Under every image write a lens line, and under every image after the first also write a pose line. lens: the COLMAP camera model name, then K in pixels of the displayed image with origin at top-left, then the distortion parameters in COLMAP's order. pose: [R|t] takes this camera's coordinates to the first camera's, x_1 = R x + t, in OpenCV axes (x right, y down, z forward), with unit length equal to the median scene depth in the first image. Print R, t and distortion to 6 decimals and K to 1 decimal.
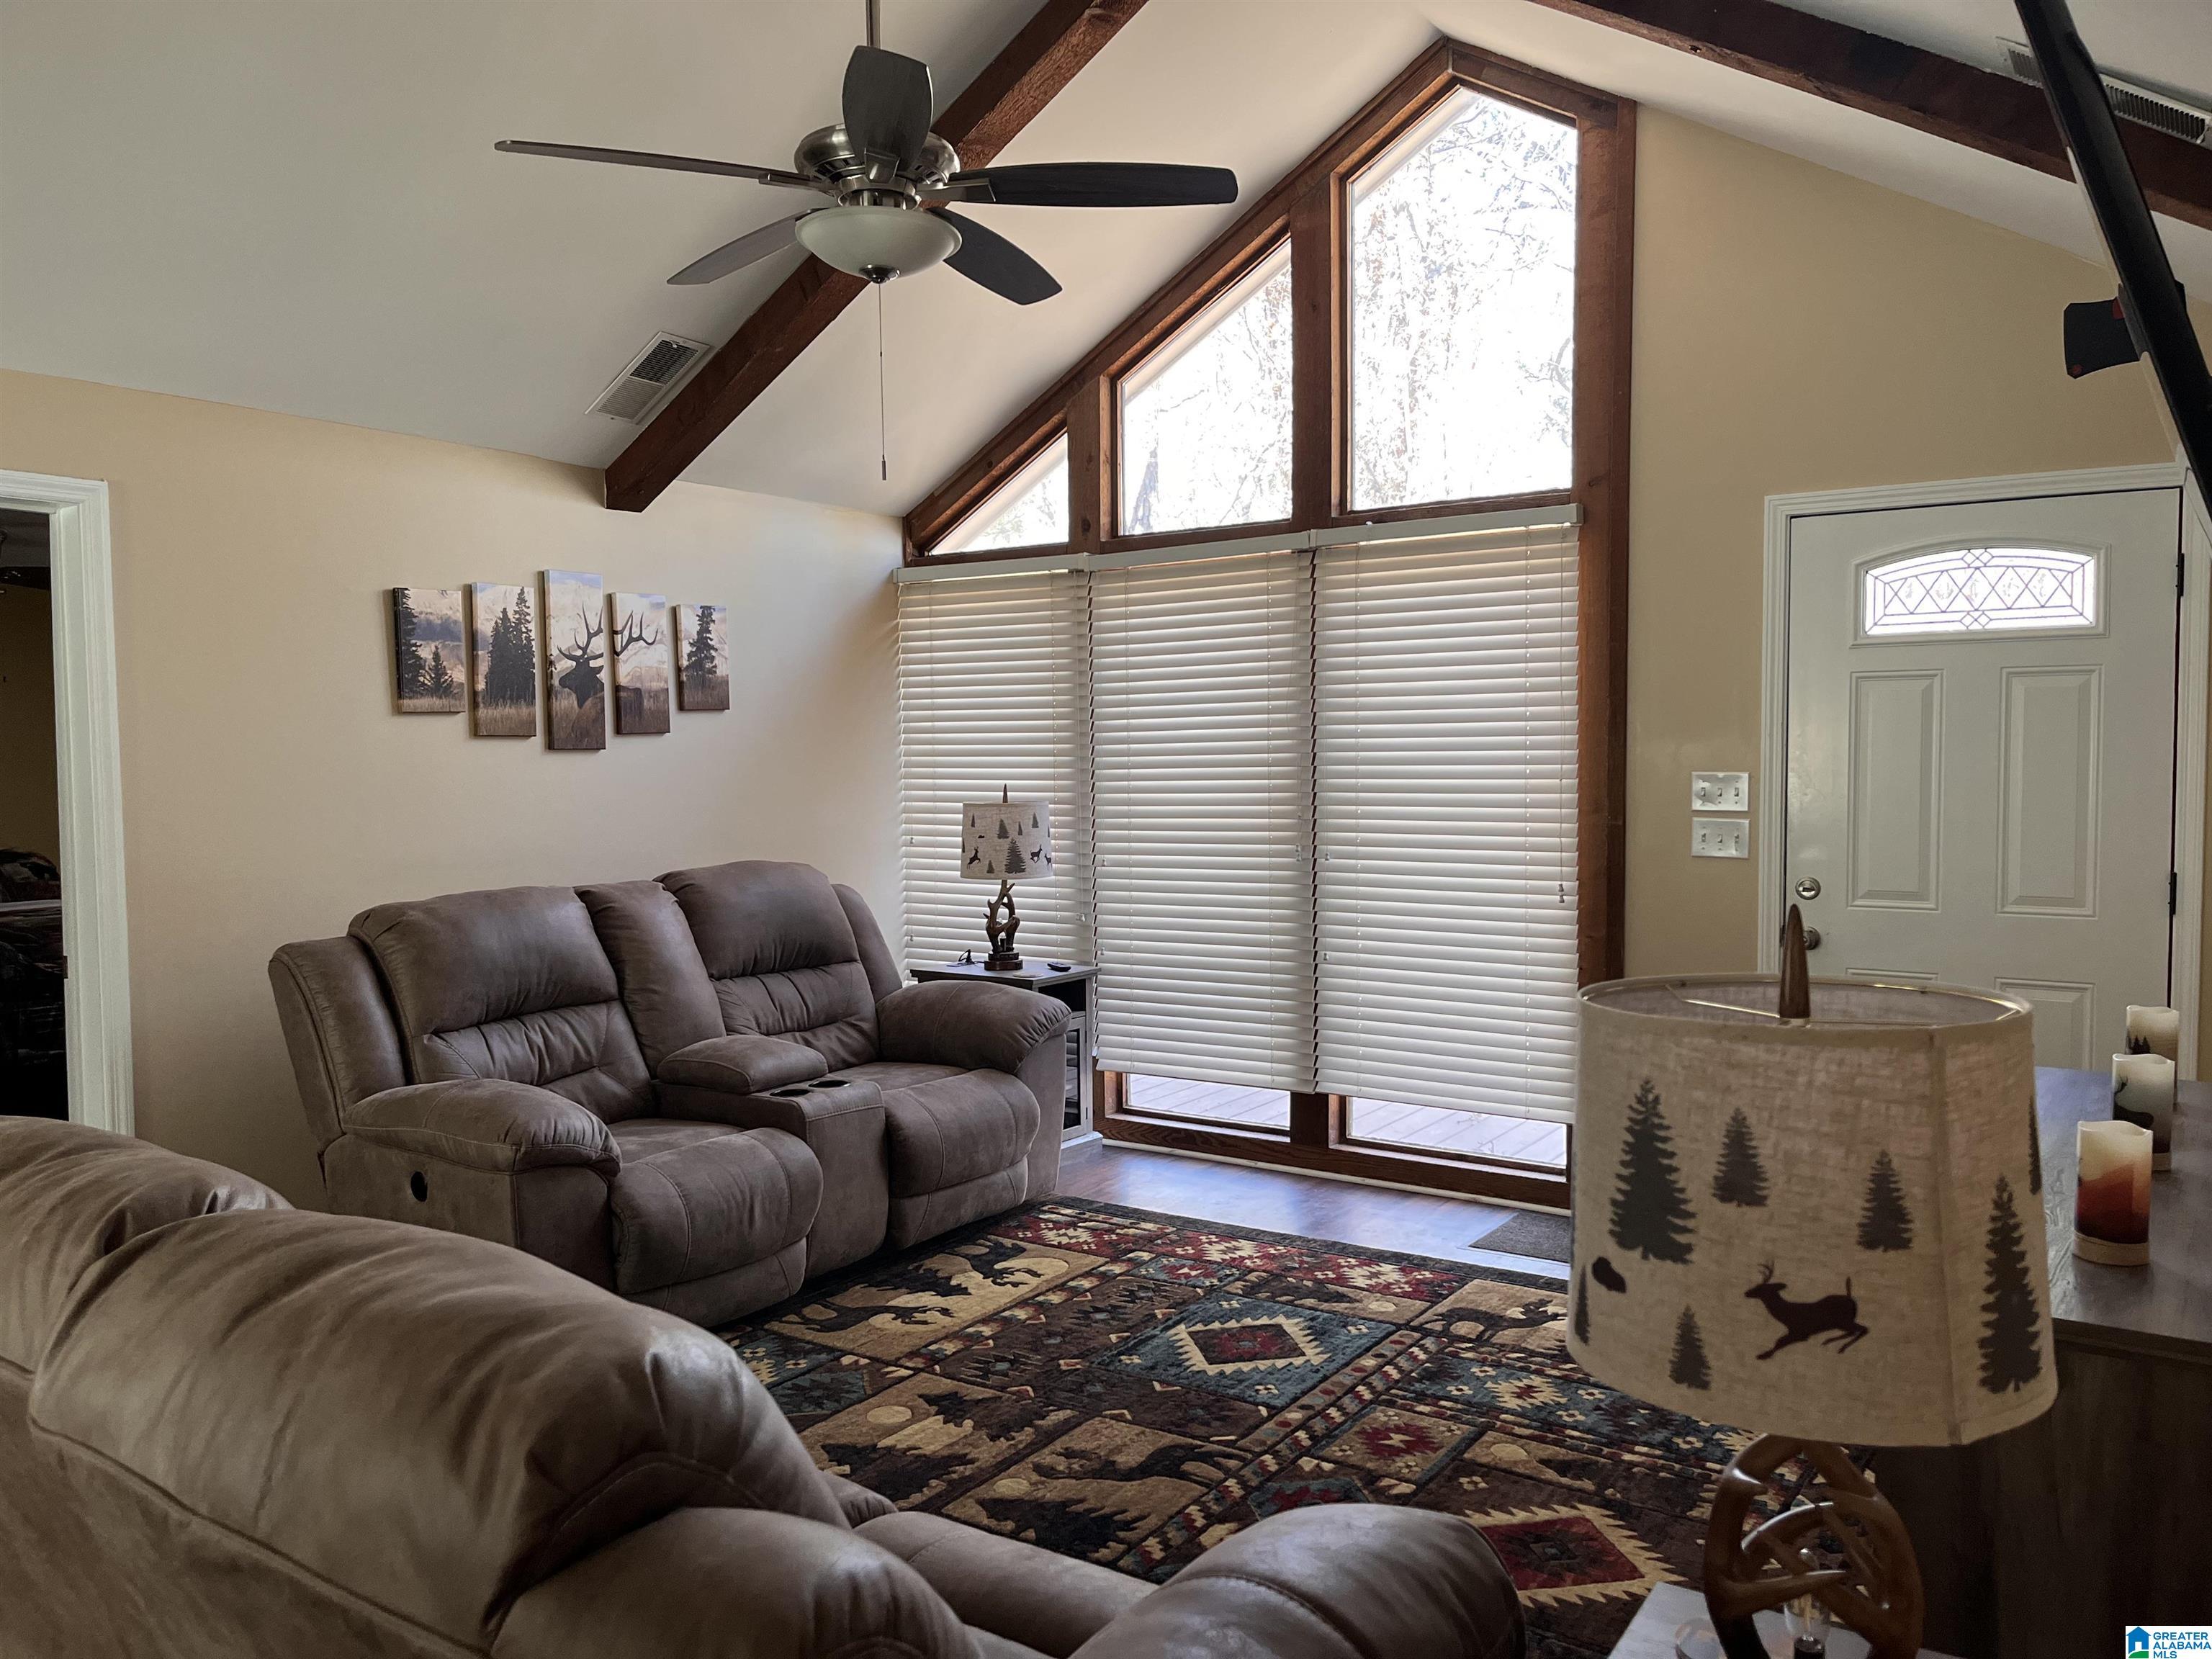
lens RADIAL K [[1652.1, 0, 1094.4], [0, 1652.1, 838.4], [0, 0, 1]] dist [0.052075, -0.067991]
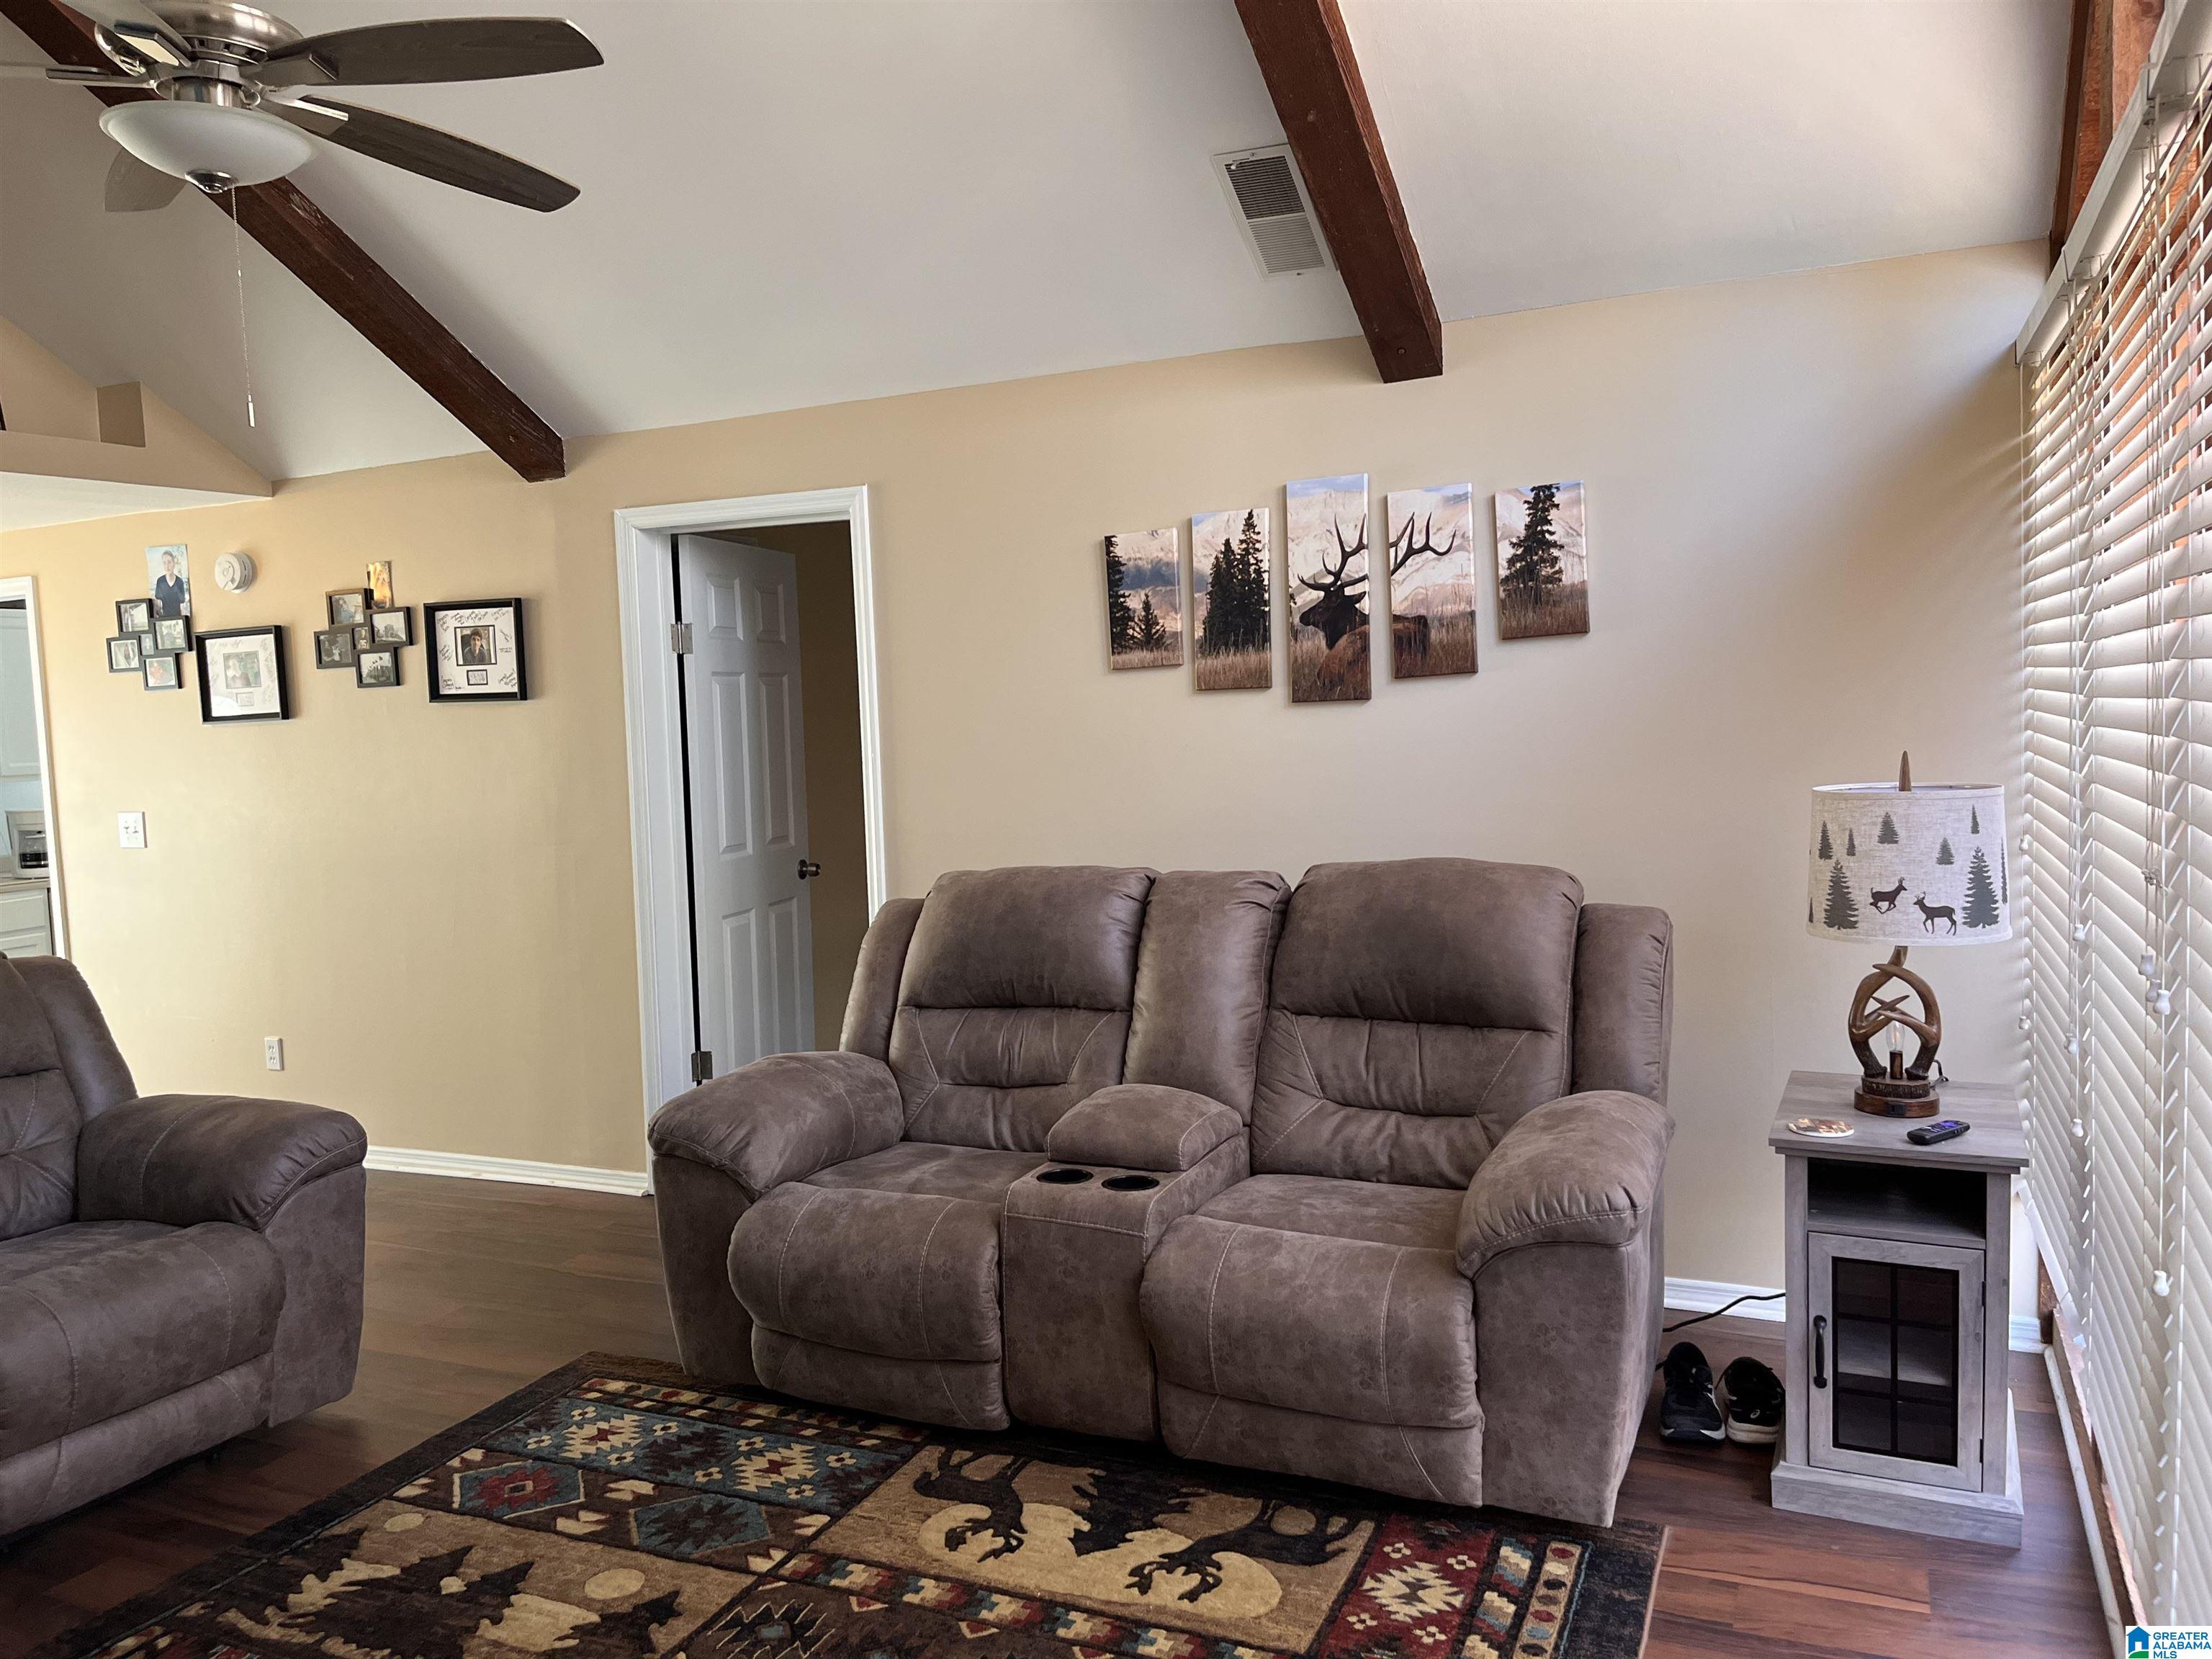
lens RADIAL K [[1652.1, 0, 1094.4], [0, 1652.1, 838.4], [0, 0, 1]] dist [0.052075, -0.067991]
pose [[0.174219, 0.080206, -0.981435, 0.476376], [-0.013084, 0.996778, 0.079137, -0.051080], [0.984620, -0.000946, 0.174707, 0.776708]]
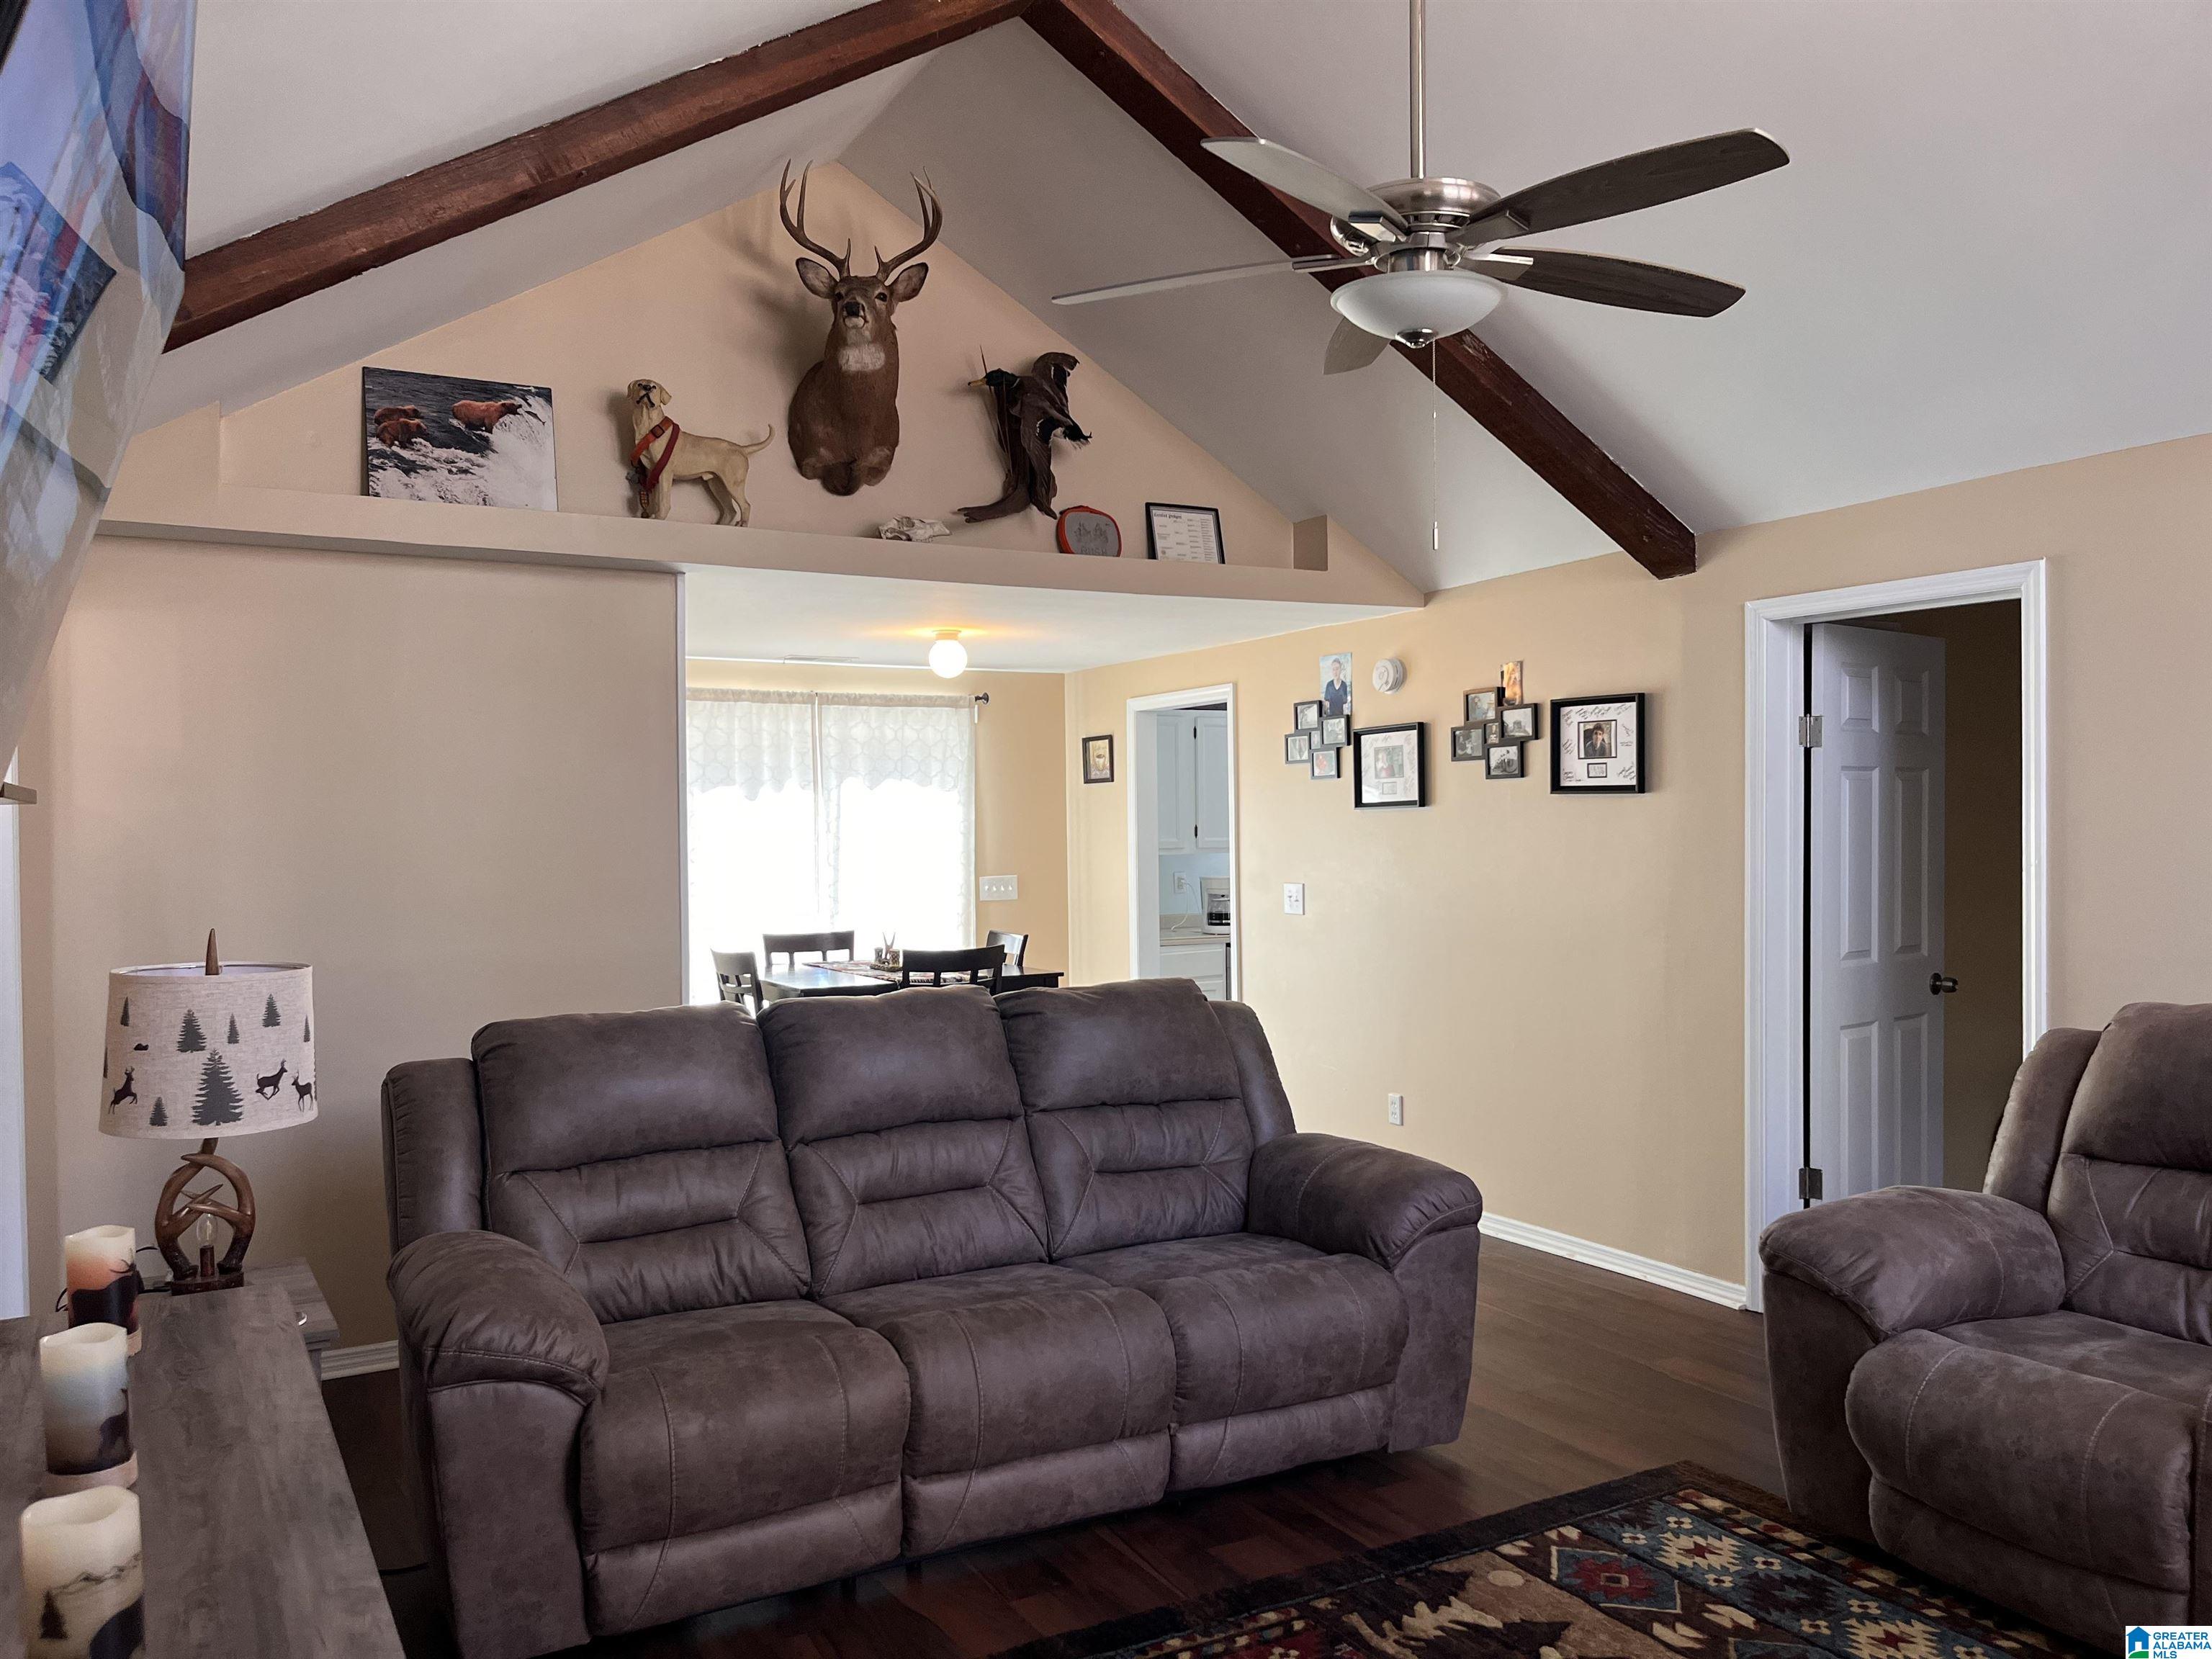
lens RADIAL K [[1652.1, 0, 1094.4], [0, 1652.1, 838.4], [0, 0, 1]] dist [0.052075, -0.067991]
pose [[-0.442158, 0.021816, -0.896672, 0.488066], [-0.029938, 0.998788, 0.039063, -0.052599], [0.896437, 0.044116, -0.440969, 0.759234]]
